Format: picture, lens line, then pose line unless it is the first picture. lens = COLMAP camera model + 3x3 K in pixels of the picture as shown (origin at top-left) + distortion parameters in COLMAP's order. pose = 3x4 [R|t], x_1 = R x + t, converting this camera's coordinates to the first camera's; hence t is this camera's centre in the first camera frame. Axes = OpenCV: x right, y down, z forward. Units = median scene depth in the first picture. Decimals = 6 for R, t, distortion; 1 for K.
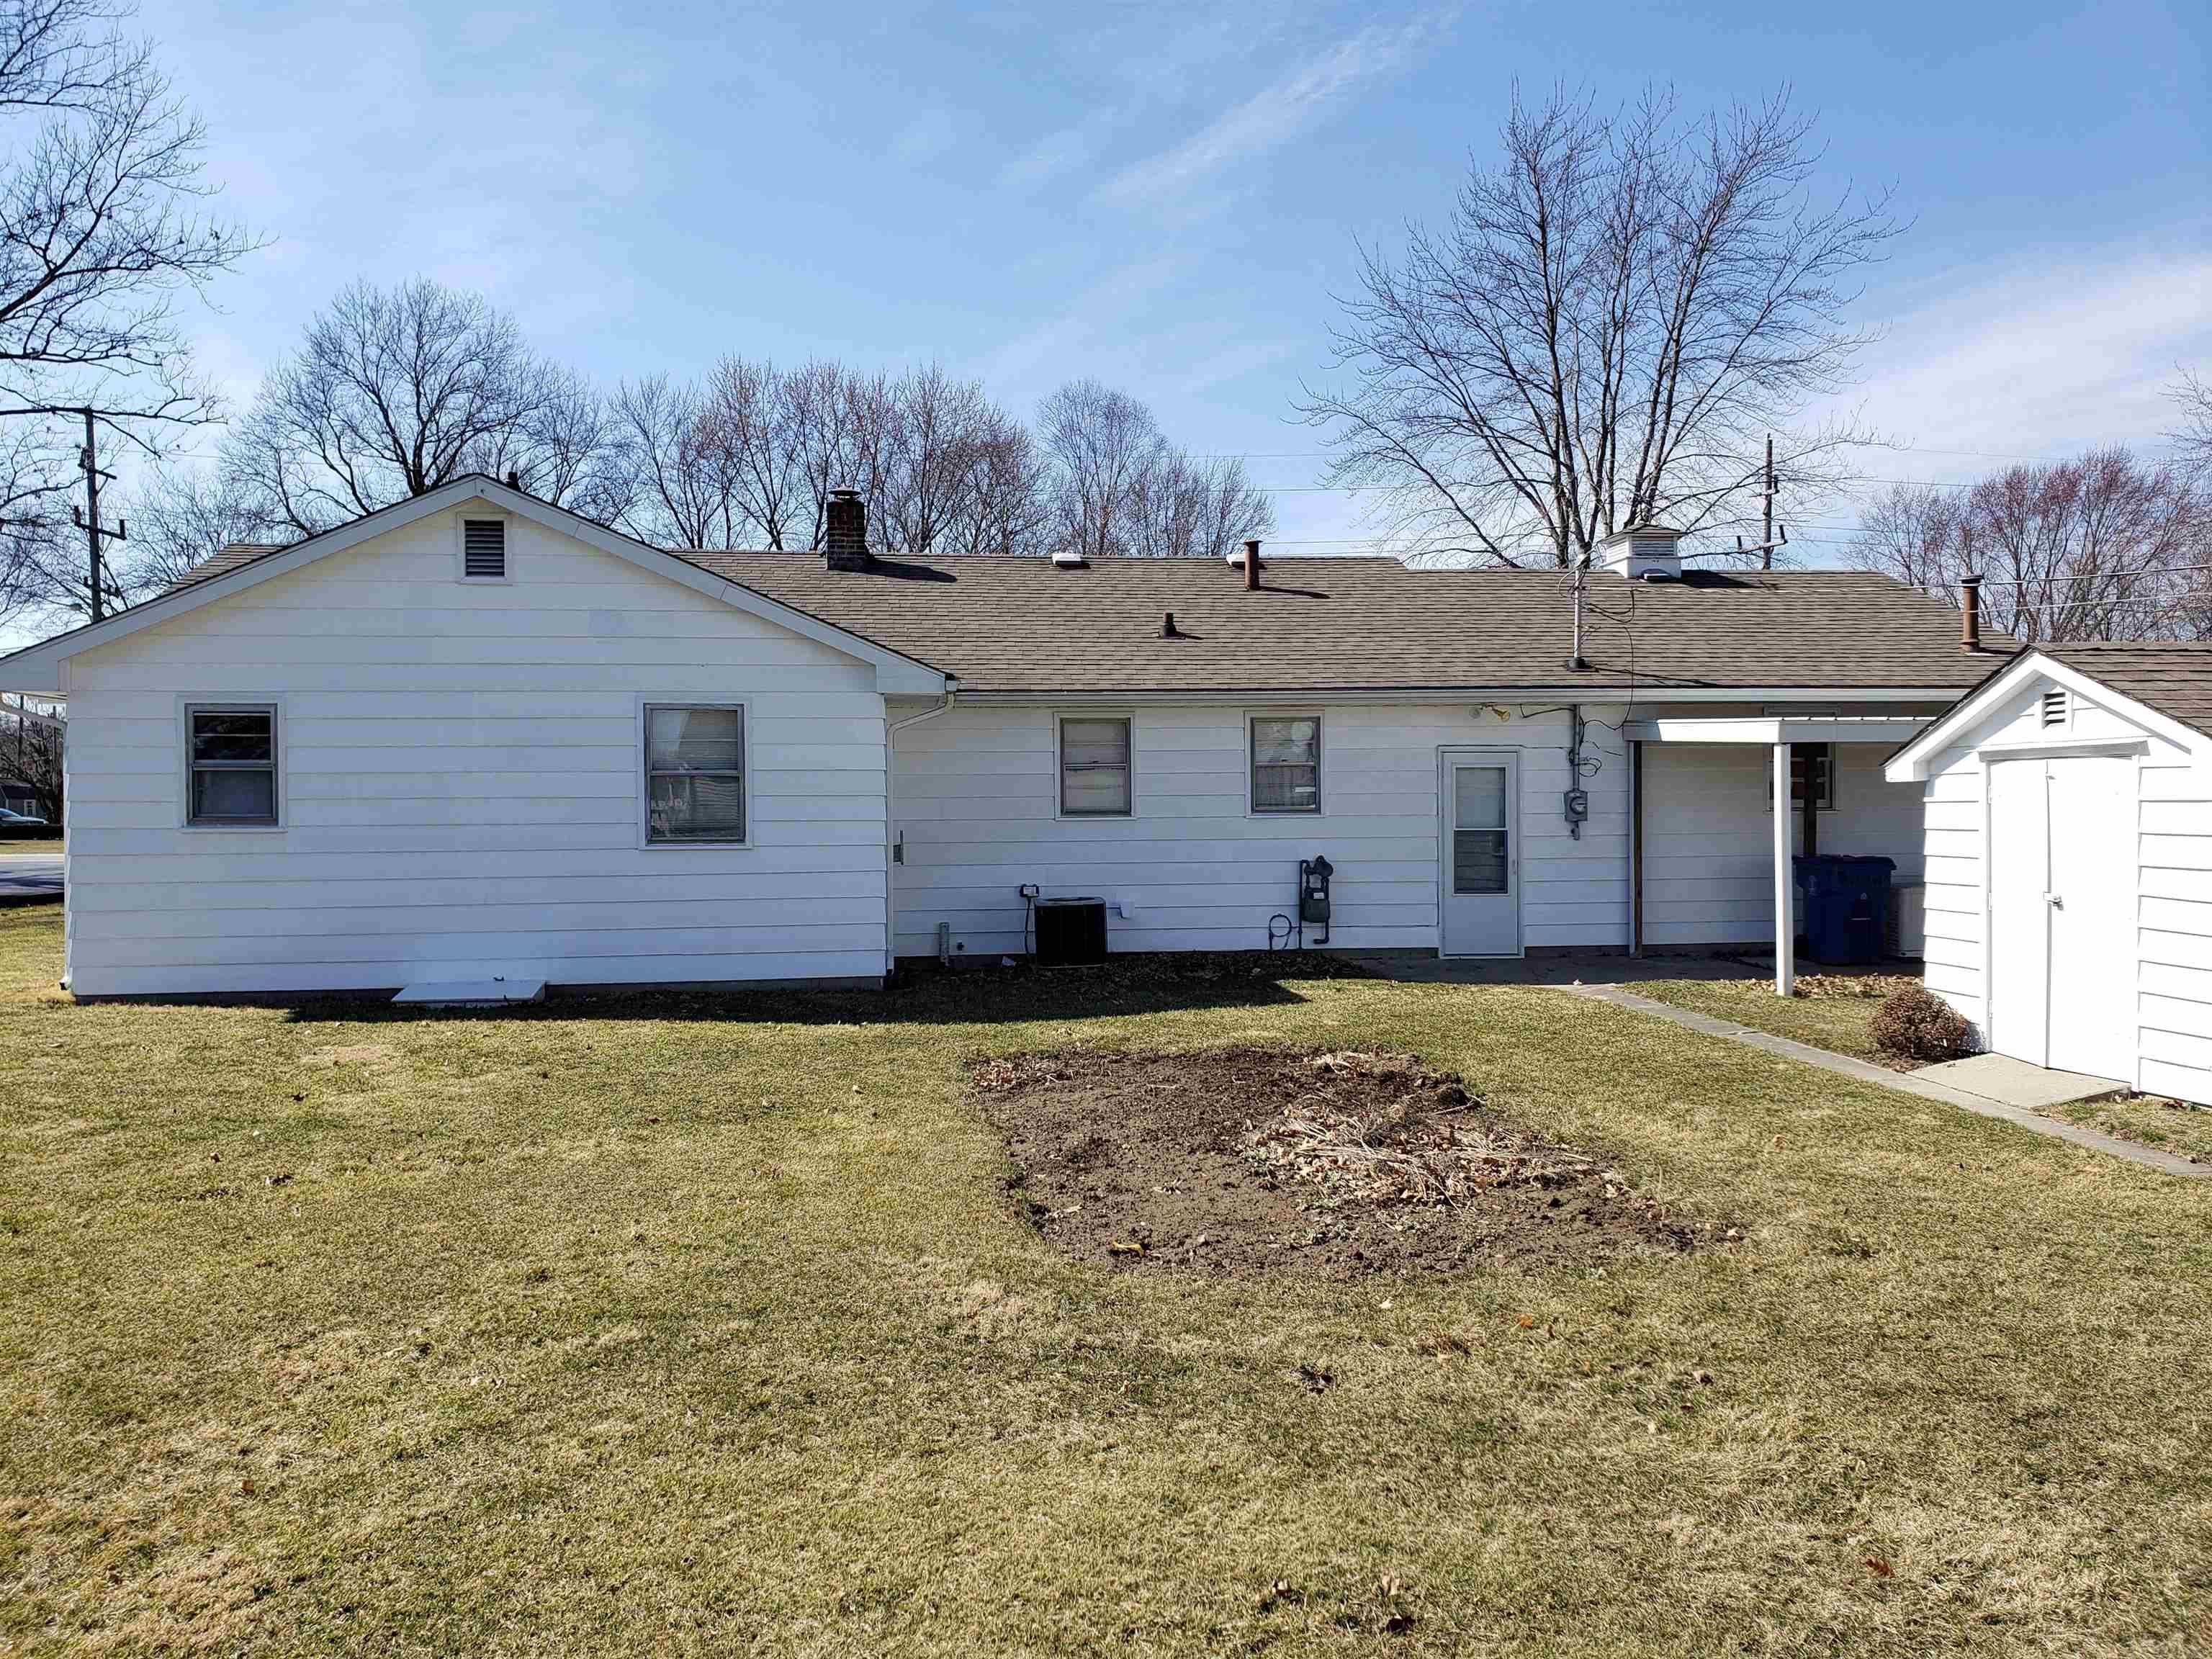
lens RADIAL K [[1719.2, 0, 1090.6], [0, 1719.2, 838.1], [0, 0, 1]] dist [-0.006419, 0.066768]
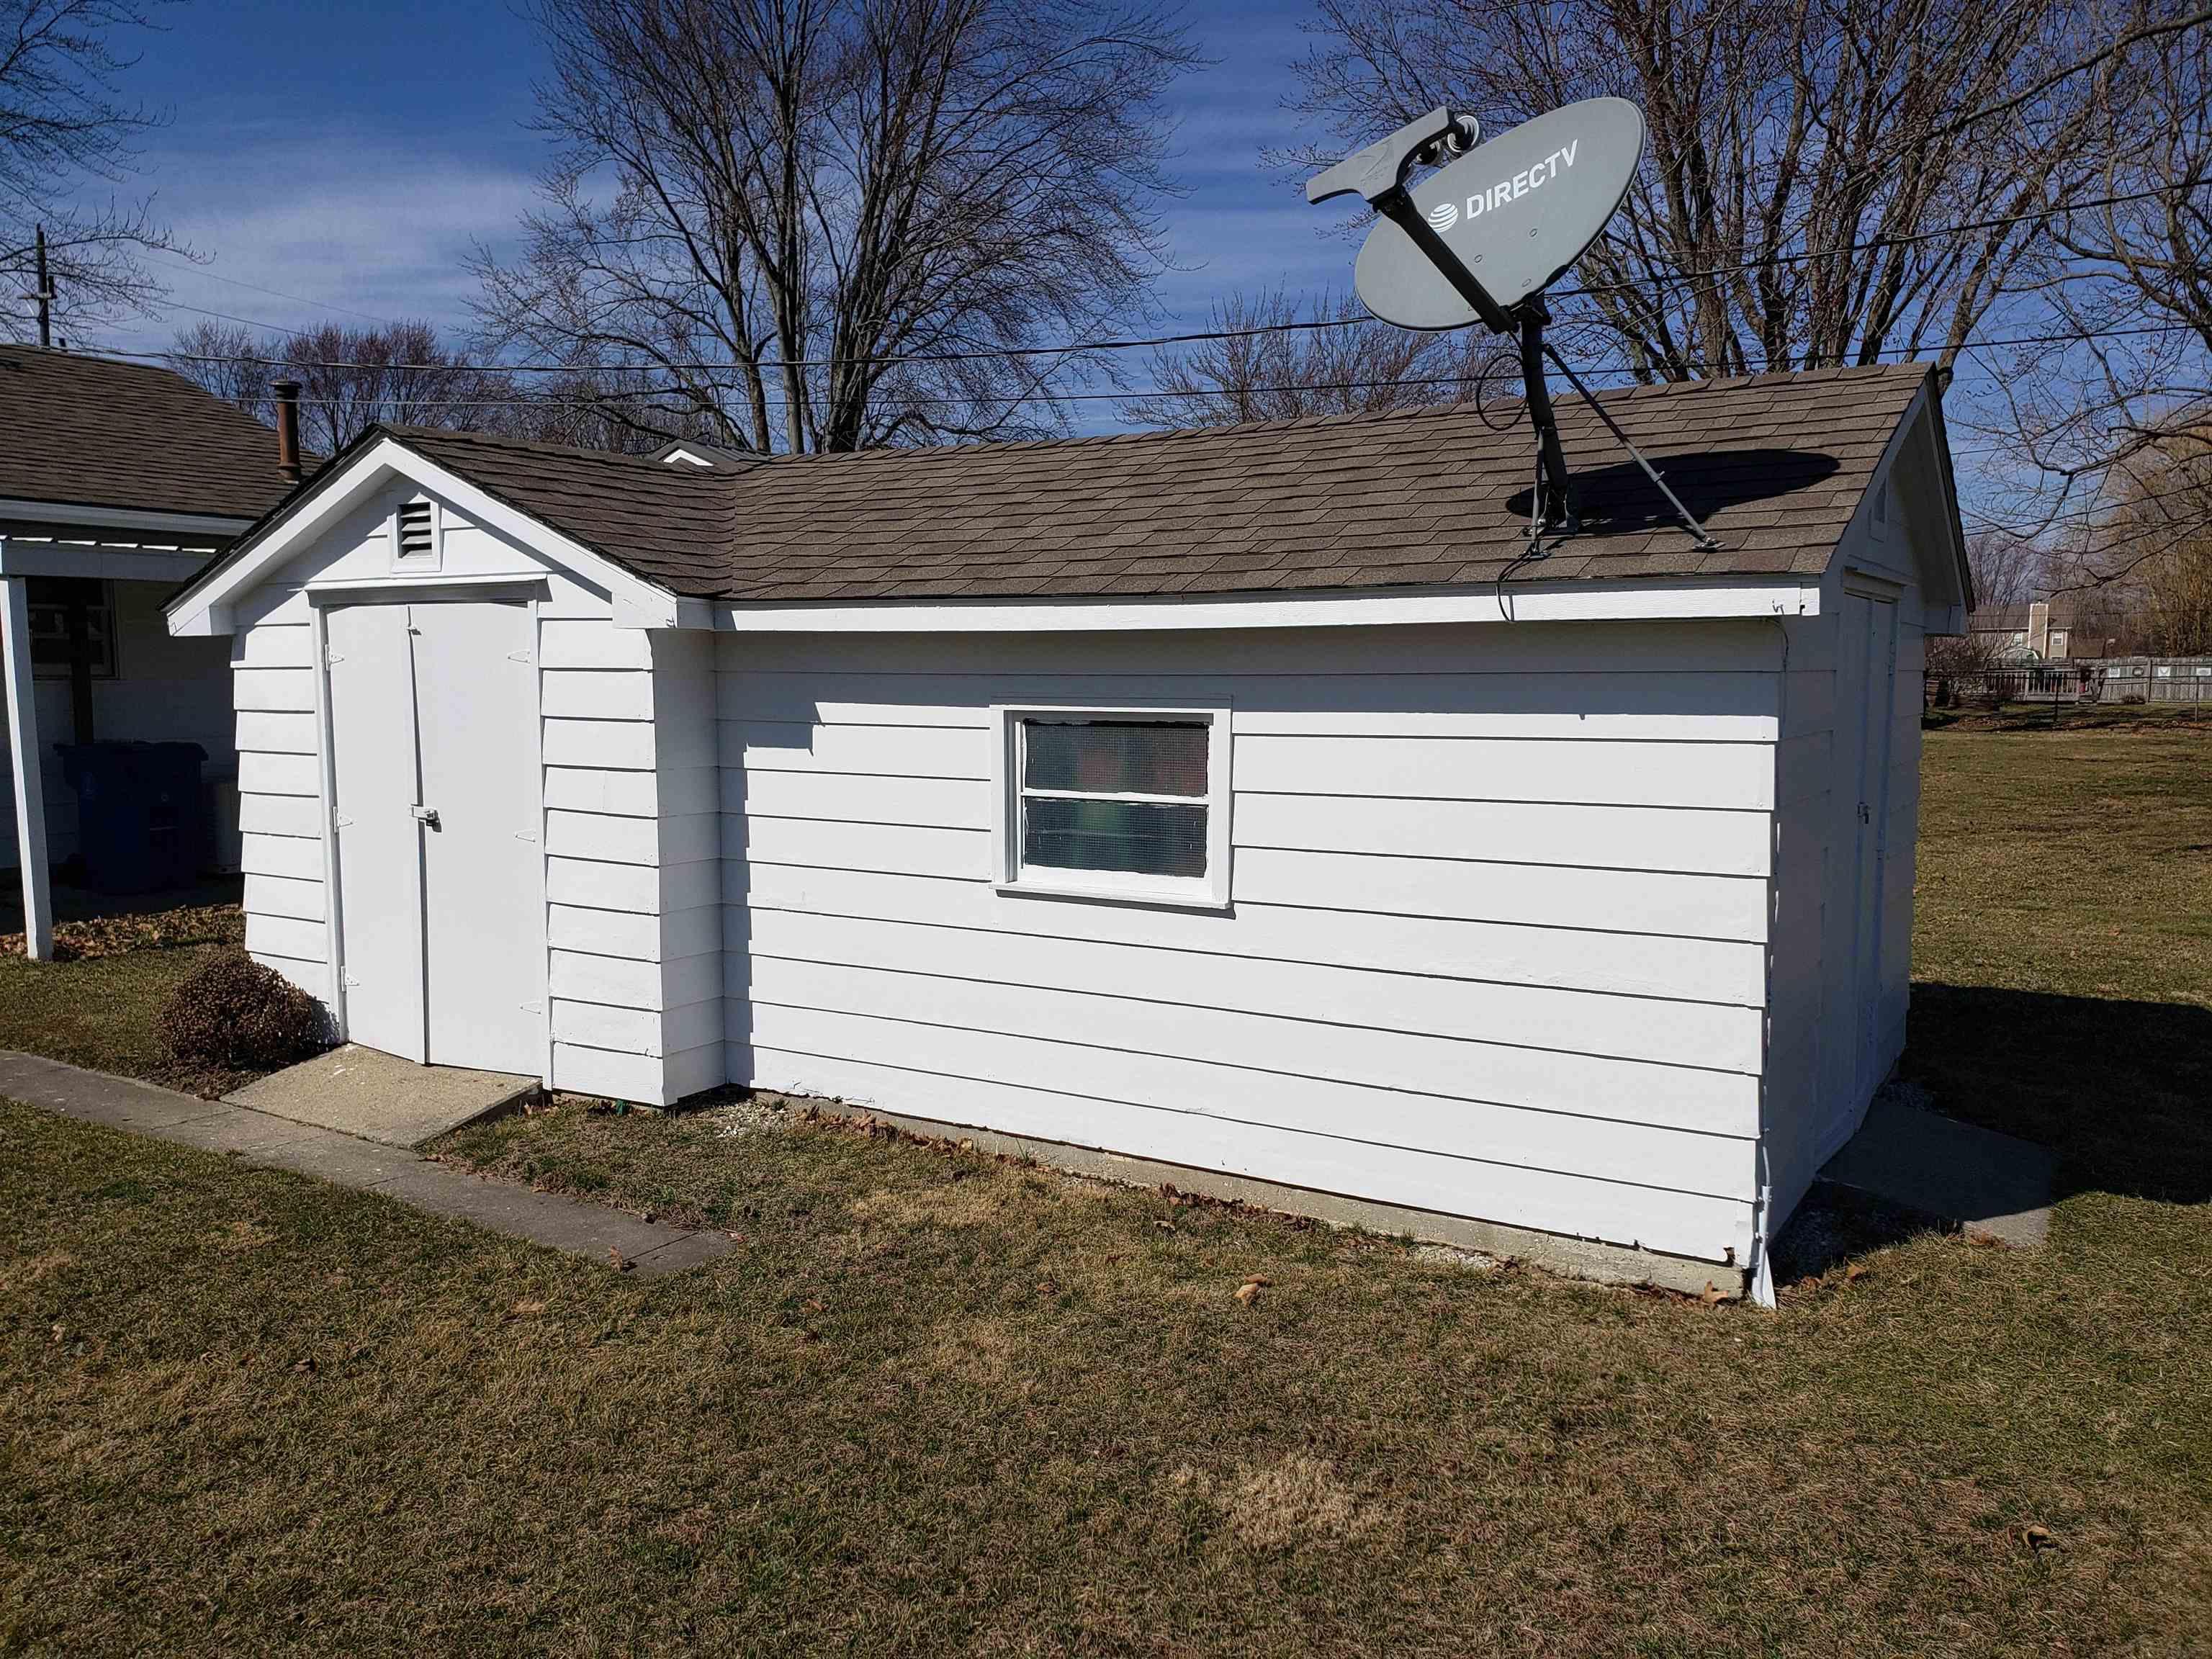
lens RADIAL K [[1719.2, 0, 1090.6], [0, 1719.2, 838.1], [0, 0, 1]] dist [-0.006419, 0.066768]
pose [[0.622279, -0.071125, 0.779558, 0.181936], [0.011292, 0.996576, 0.081911, -0.006985], [-0.782714, -0.042169, 0.620951, 0.354450]]
